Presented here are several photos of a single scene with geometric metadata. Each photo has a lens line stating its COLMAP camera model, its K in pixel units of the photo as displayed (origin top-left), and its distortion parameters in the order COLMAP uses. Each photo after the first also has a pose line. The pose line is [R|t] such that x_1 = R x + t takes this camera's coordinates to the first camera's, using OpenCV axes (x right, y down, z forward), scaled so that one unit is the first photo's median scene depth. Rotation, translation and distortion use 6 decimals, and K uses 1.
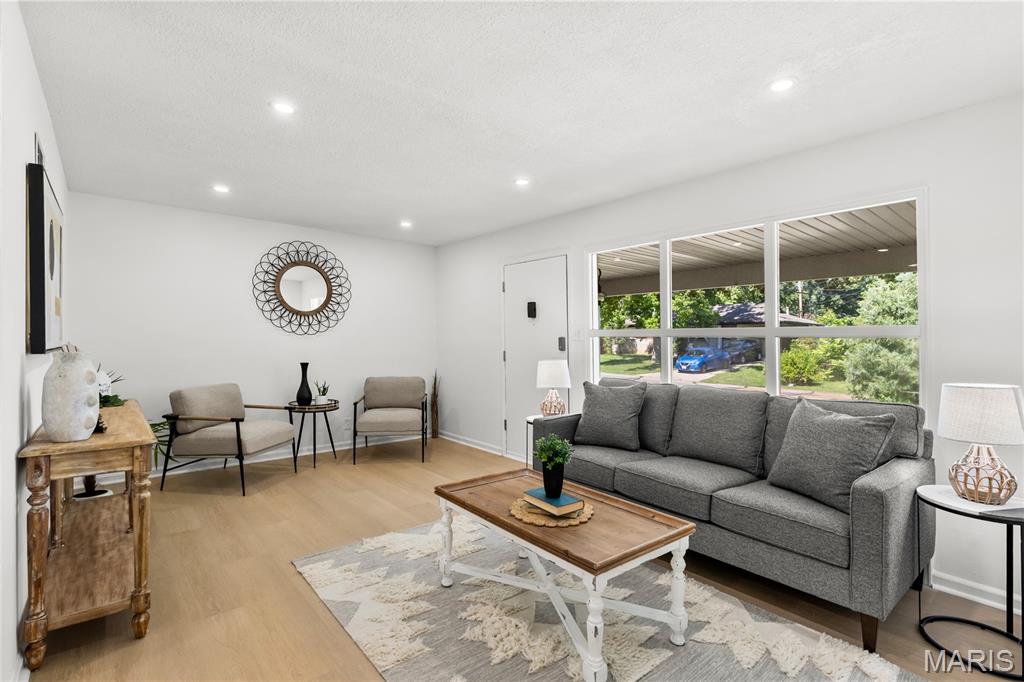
lens RADIAL K [[470.4, 0, 512.0], [0, 470.4, 341.0], [0, 0, 1]] dist [-0.003505, -0.000120]
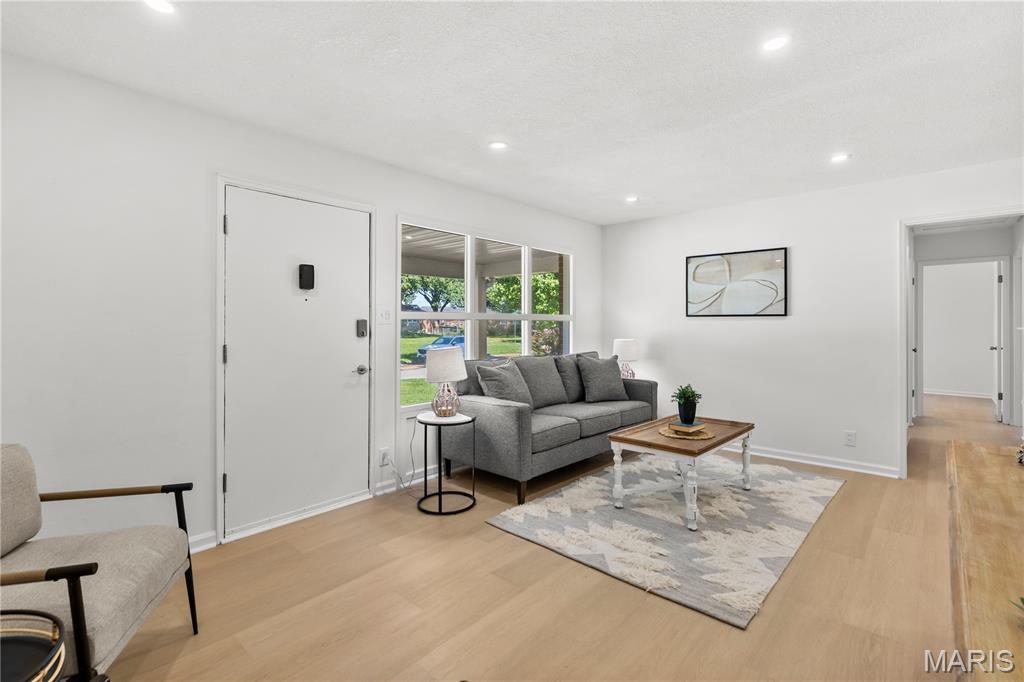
lens RADIAL K [[484.0, 0, 515.3], [0, 484.0, 322.1], [0, 0, 1]] dist [-0.001898, -0.000552]
pose [[-0.136508, -0.002070, 0.990637, -0.821244], [0.003099, 0.999992, 0.002517, -0.006329], [-0.990634, 0.003414, -0.136500, 1.026573]]
